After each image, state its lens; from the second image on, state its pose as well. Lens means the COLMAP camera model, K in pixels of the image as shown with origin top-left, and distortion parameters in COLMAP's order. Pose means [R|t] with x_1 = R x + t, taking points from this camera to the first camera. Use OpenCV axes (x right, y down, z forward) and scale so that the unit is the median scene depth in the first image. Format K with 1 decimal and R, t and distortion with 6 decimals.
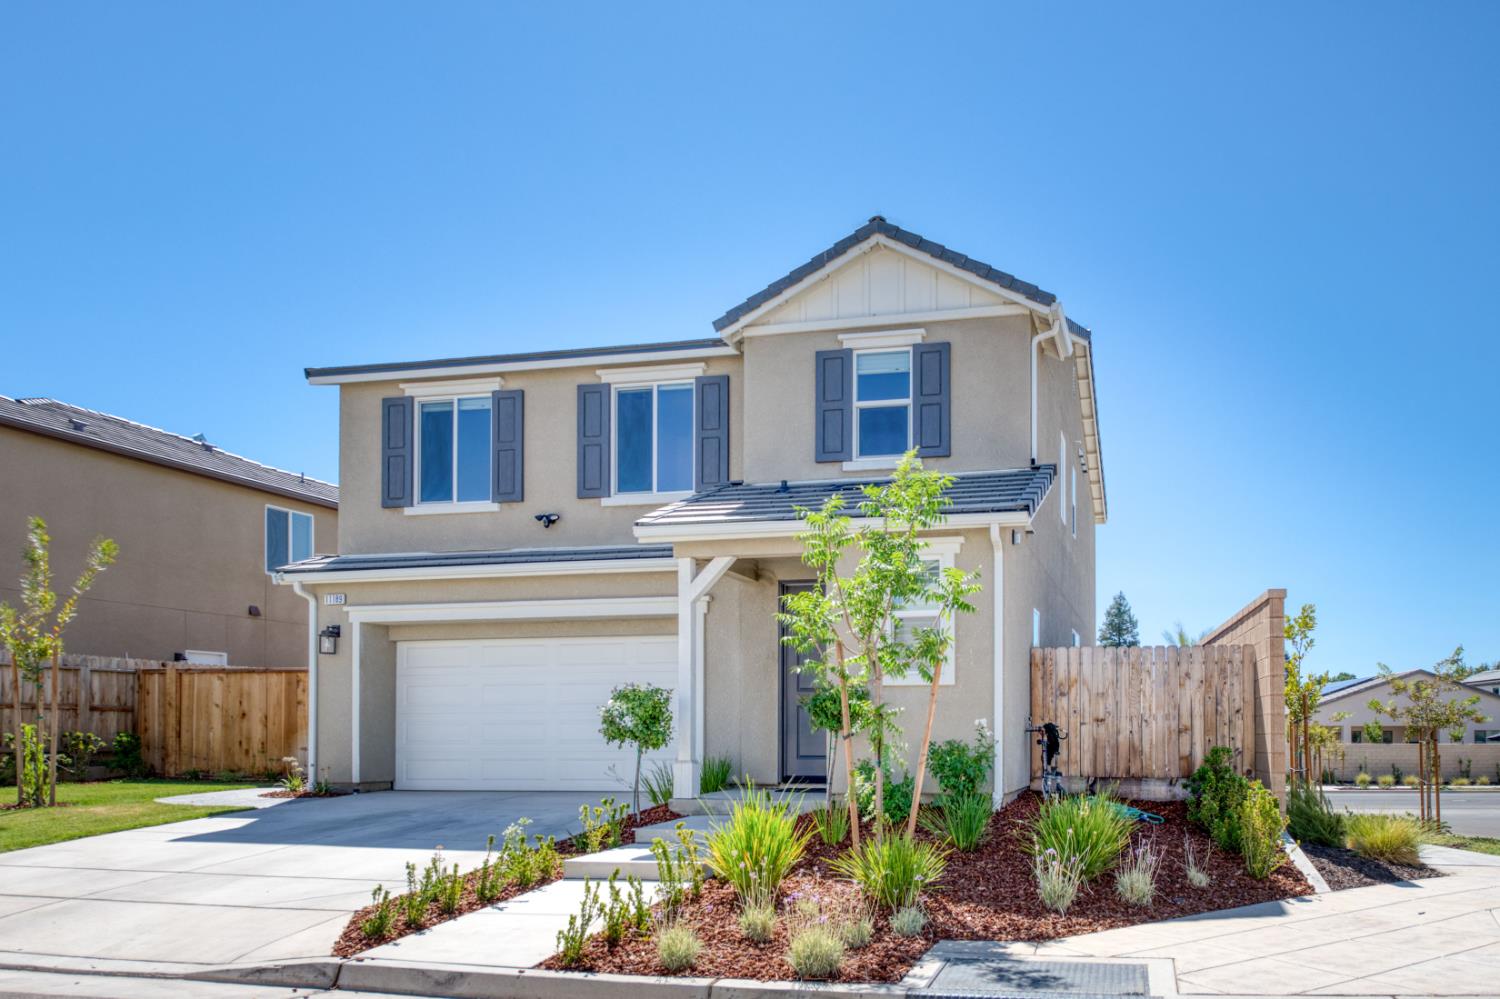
lens RADIAL K [[1288.2, 0, 749.8], [0, 1288.2, 679.5], [0, 0, 1]] dist [0.010392, -0.001080]
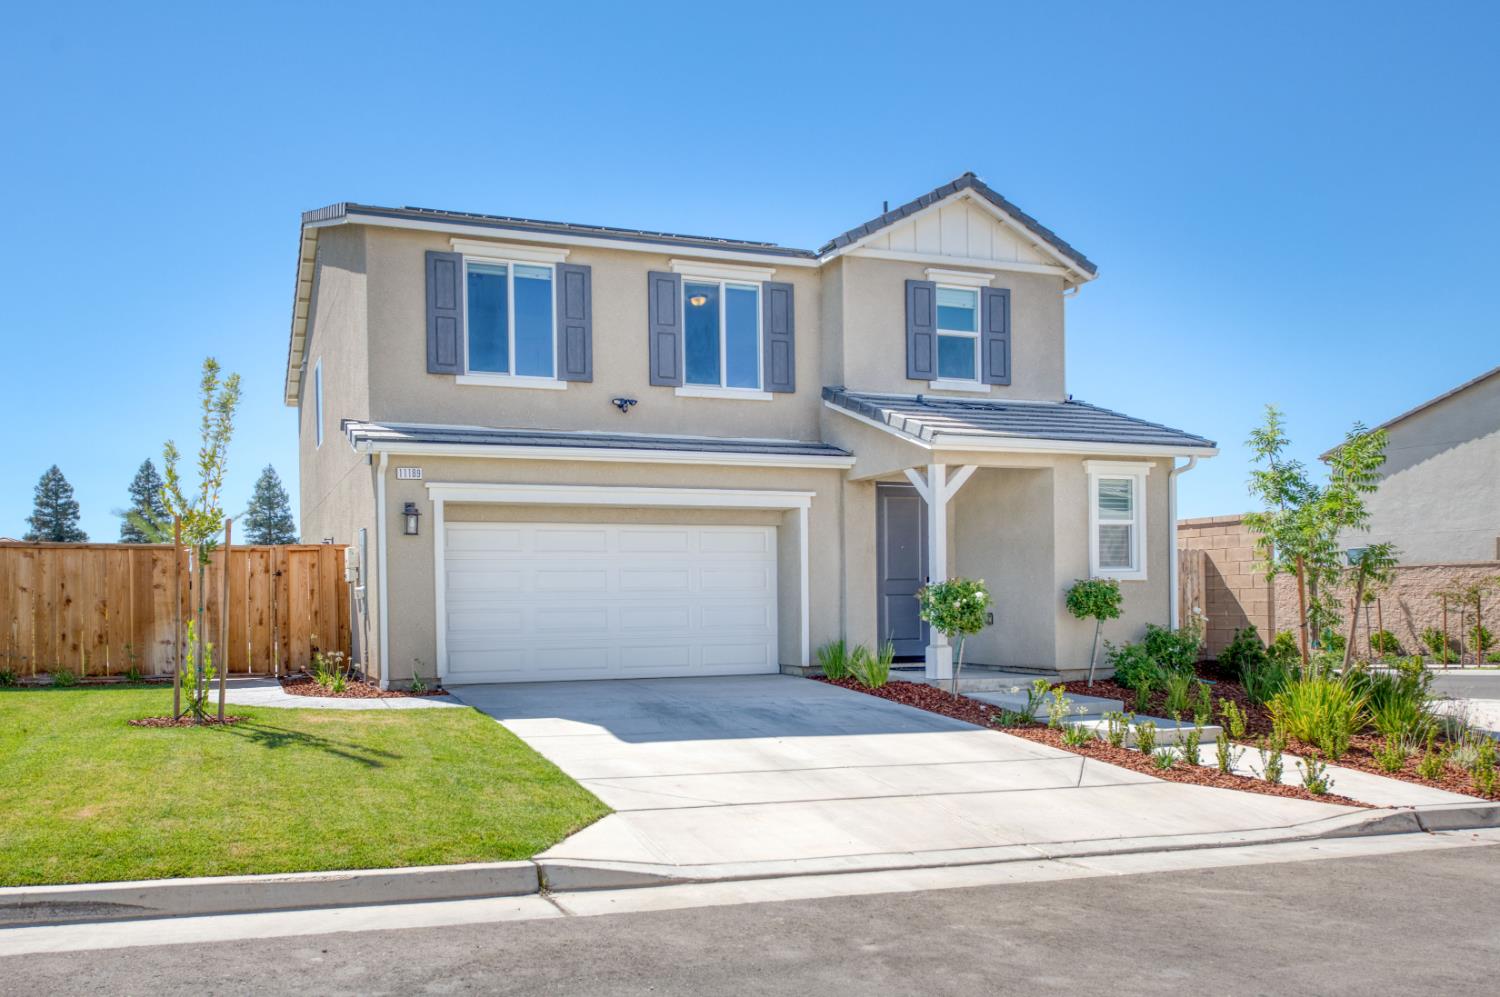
lens RADIAL K [[1267.8, 0, 709.4], [0, 1267.8, 591.7], [0, 0, 1]] dist [0.007935, 0.004293]
pose [[0.825029, 0.000896, 0.565090, -0.710021], [-0.016569, 0.999607, 0.022606, -0.004054], [-0.564848, -0.028014, 0.824719, 0.174886]]
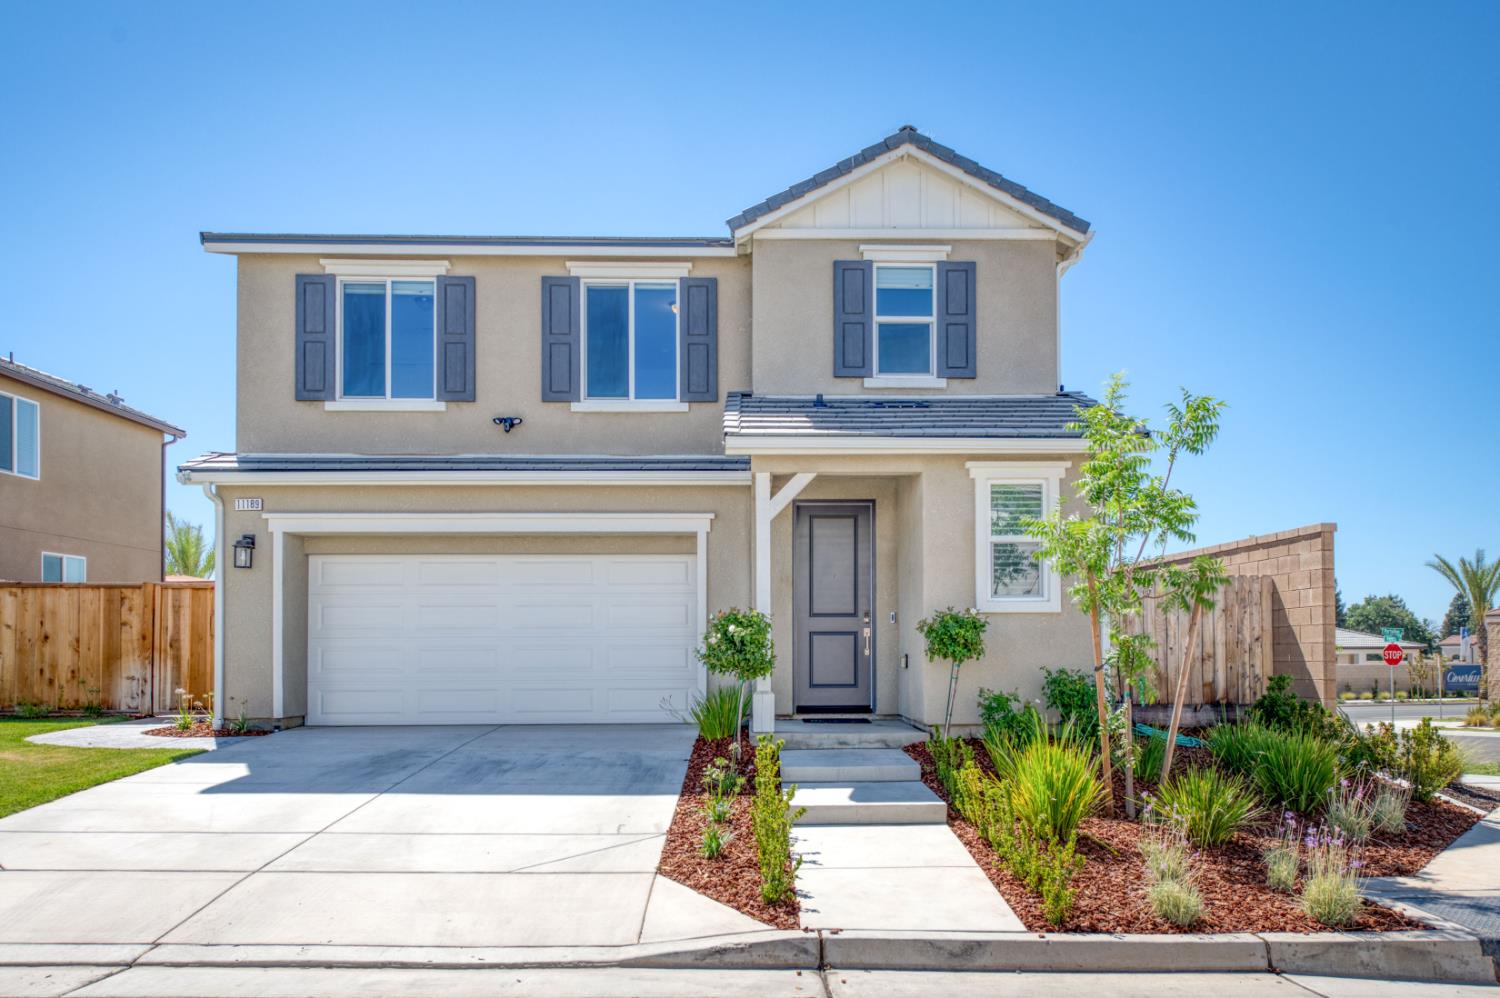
lens RADIAL K [[1309.0, 0, 553.6], [0, 1309.0, 600.2], [0, 0, 1]] dist [0.012808, 0.010449]
pose [[0.962934, 0.010676, 0.269525, -0.405270], [-0.010956, 0.999940, -0.000466, -0.000300], [-0.269514, -0.002504, 0.962993, 0.120033]]
